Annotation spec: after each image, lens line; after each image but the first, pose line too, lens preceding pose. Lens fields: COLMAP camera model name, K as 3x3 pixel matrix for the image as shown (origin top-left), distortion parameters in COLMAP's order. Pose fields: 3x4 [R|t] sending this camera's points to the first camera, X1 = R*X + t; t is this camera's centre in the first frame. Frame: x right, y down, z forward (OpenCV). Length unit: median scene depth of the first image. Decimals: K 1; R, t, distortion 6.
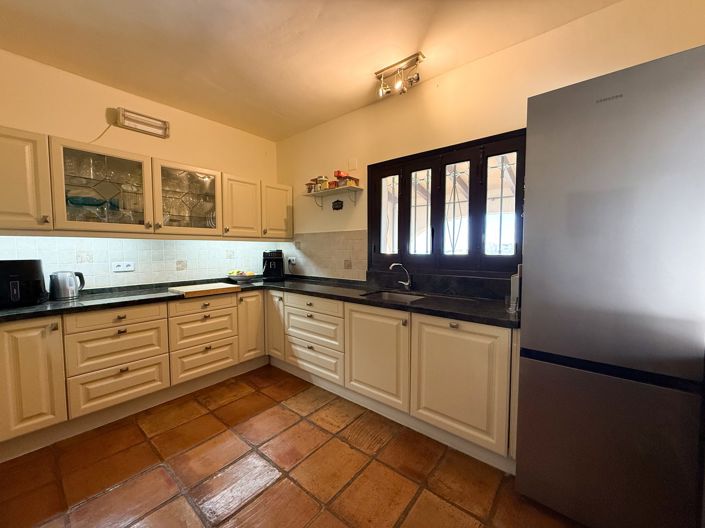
lens RADIAL K [[280.5, 0, 350.5], [0, 280.5, 263.7], [0, 0, 1]] dist [-0.000902, 0.000102]
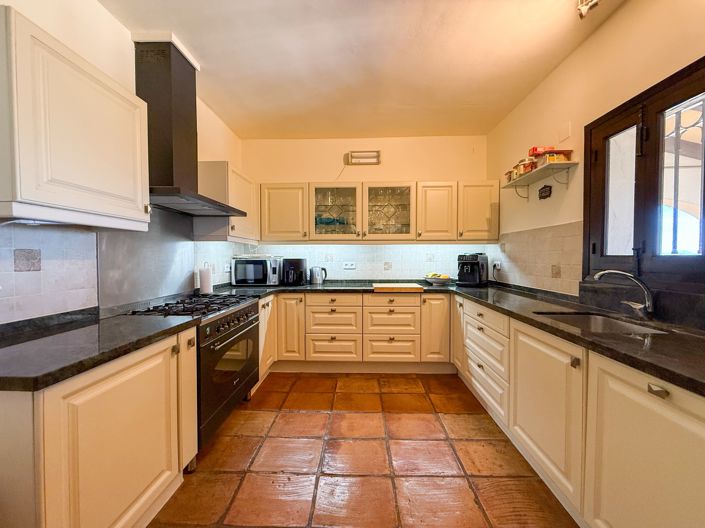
lens RADIAL K [[280.5, 0, 350.5], [0, 280.5, 263.7], [0, 0, 1]] dist [-0.000902, 0.000102]
pose [[0.611162, 0.019747, -0.791259, 0.281132], [-0.041063, 0.999134, -0.006782, 0.011446], [0.790439, 0.036636, 0.611444, 0.160424]]
